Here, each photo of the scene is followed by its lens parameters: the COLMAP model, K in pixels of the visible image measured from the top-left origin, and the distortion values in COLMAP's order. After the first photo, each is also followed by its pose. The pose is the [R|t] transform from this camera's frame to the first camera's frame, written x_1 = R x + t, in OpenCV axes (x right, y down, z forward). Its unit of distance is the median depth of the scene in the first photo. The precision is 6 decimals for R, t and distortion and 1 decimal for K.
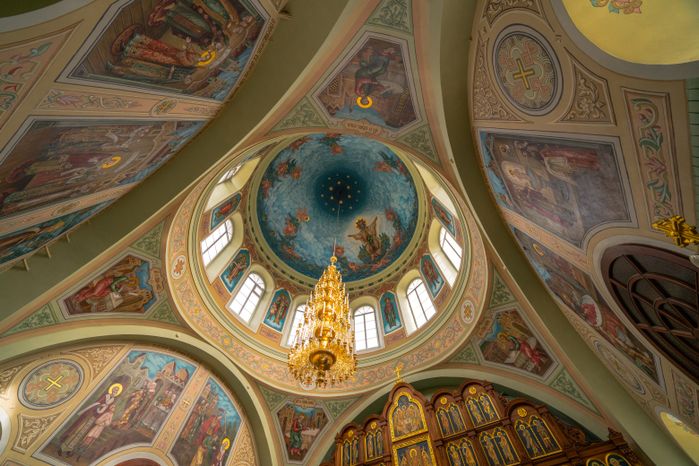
lens RADIAL K [[242.3, 0, 346.7], [0, 242.3, 233.3], [0, 0, 1]] dist [-0.021182, 0.001752]
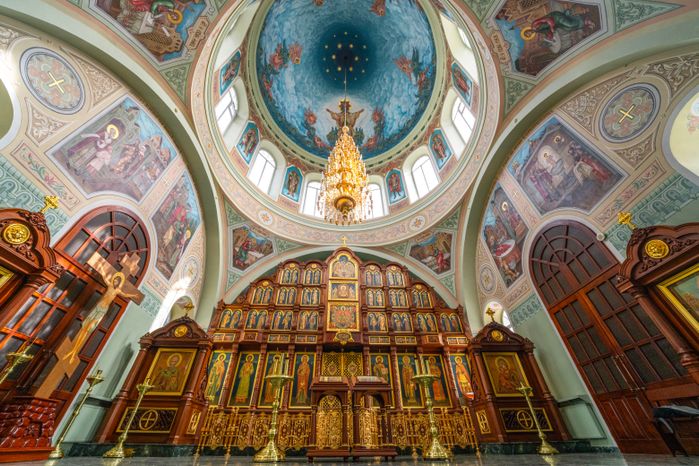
lens RADIAL K [[253.1, 0, 347.7], [0, 253.1, 231.5], [0, 0, 1]] dist [-0.023839, 0.002690]
pose [[0.800800, 0.385330, 0.458519, -0.544247], [-0.537322, 0.800402, 0.265787, 0.246908], [-0.264583, -0.459215, 0.848008, -0.138995]]
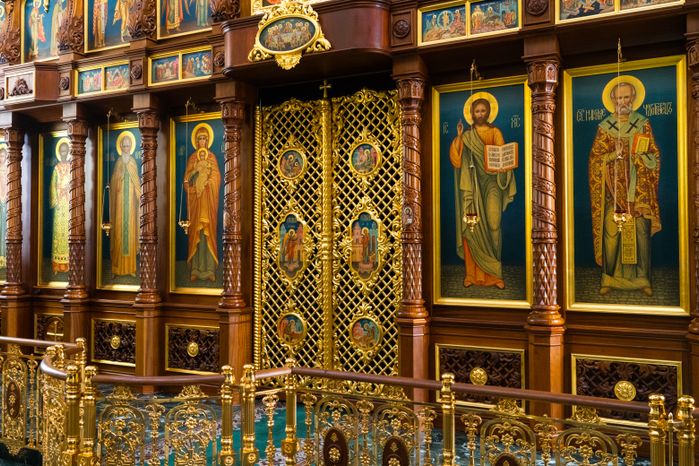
lens RADIAL K [[668.0, 0, 344.6], [0, 668.0, 229.9], [0, 0, 1]] dist [0.042802, 0.000000]
pose [[0.994789, 0.000694, 0.101949, 0.239909], [-0.091083, 0.455306, 0.885664, 0.473780], [-0.045804, -0.890335, 0.452996, 0.188548]]
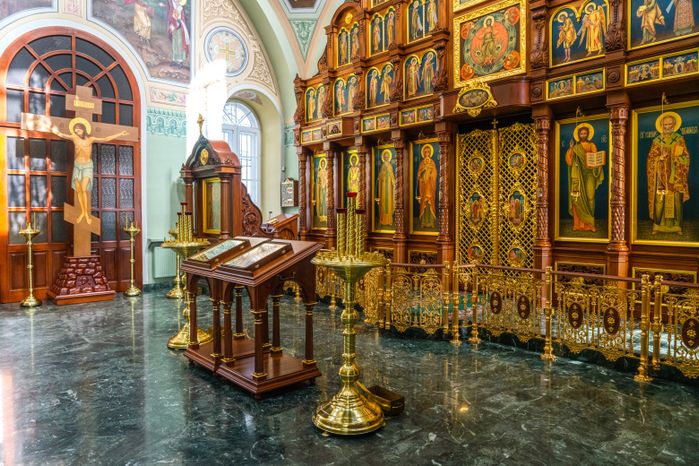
lens RADIAL K [[468.4, 0, 343.6], [0, 468.4, 228.6], [0, 0, 1]] dist [-0.044457, 0.011339]
pose [[0.968134, 0.004357, -0.250396, 0.233248], [0.227646, 0.401409, 0.887157, 0.206385], [0.104377, -0.915889, 0.387626, 0.054137]]
